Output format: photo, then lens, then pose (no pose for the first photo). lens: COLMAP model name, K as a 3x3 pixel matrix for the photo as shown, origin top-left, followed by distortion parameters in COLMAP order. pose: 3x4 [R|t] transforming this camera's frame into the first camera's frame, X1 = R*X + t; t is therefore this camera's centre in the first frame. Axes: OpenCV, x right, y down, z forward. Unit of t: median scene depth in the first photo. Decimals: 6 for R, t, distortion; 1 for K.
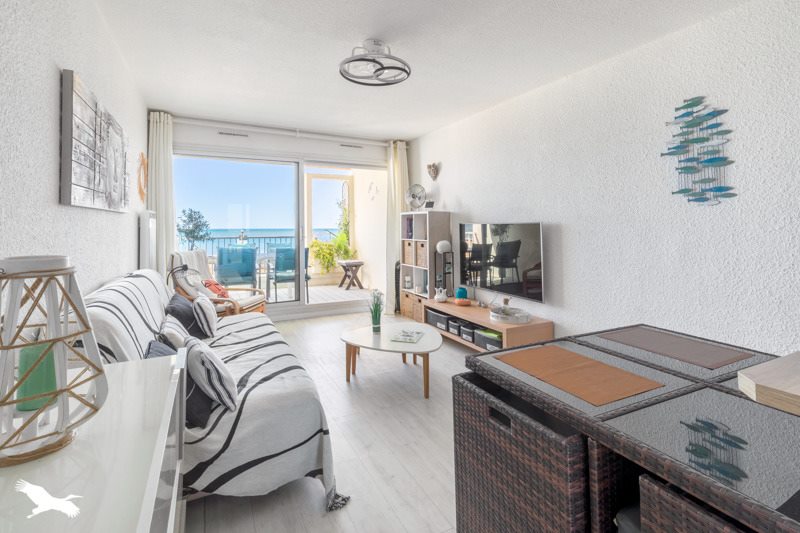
lens RADIAL K [[372.2, 0, 396.5], [0, 372.2, 224.6], [0, 0, 1]] dist [0.001579, 0.000265]
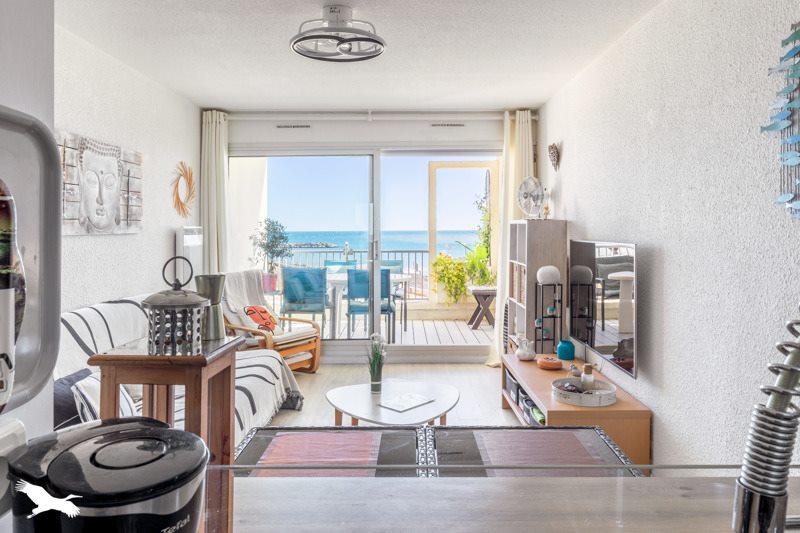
lens RADIAL K [[569.4, 0, 410.3], [0, 569.4, 239.4], [0, 0, 1]] dist [0.002465, 0.001440]
pose [[0.890172, 0.005829, -0.455587, 0.324630], [0.007127, 0.999618, 0.026716, -0.027871], [0.455568, -0.027029, 0.889790, 0.014700]]
